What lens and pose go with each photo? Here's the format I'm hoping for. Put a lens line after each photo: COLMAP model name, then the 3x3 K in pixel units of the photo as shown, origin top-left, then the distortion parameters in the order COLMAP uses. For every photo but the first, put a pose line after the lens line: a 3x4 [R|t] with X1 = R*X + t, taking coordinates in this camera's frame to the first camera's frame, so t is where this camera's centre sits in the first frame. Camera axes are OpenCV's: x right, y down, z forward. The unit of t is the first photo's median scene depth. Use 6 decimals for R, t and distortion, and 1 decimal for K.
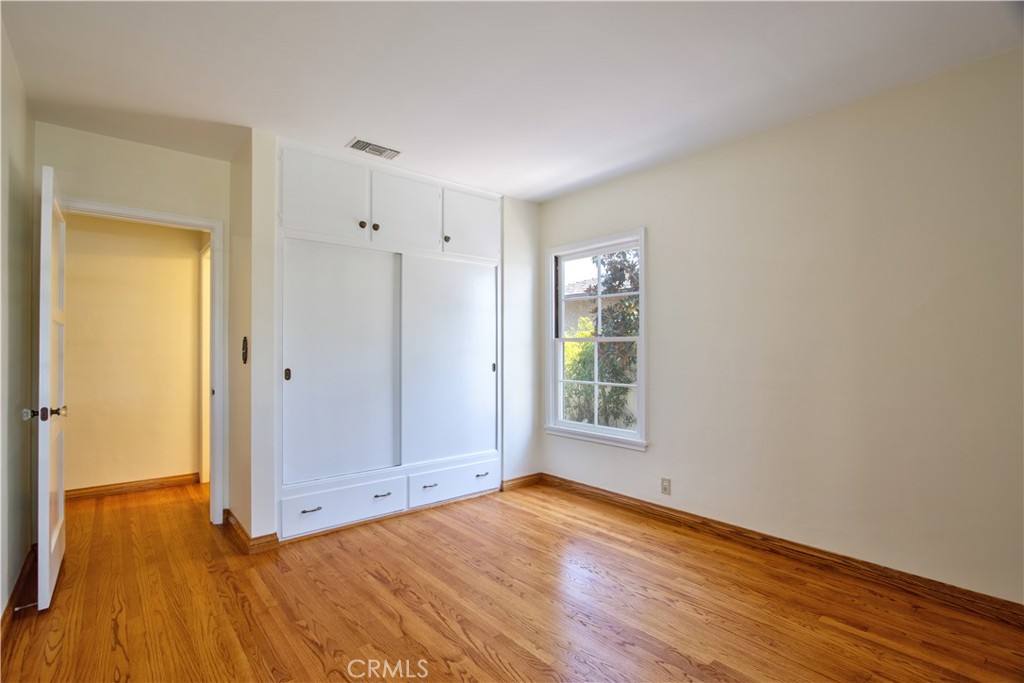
lens RADIAL K [[486.3, 0, 508.2], [0, 486.3, 344.7], [0, 0, 1]] dist [-0.008938, -0.000316]
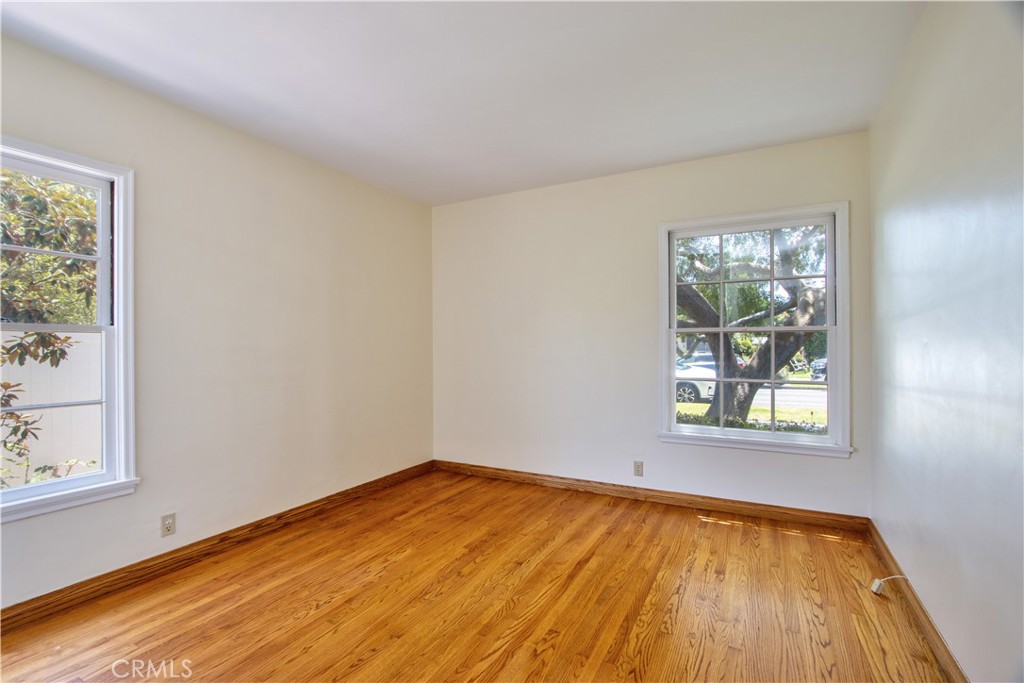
lens RADIAL K [[486.3, 0, 508.2], [0, 486.3, 344.7], [0, 0, 1]] dist [-0.008938, -0.000316]
pose [[-0.380905, 0.003065, 0.924609, -0.702351], [-0.003784, 0.999981, -0.004874, 0.017842], [-0.924606, -0.005355, -0.380886, 0.987124]]
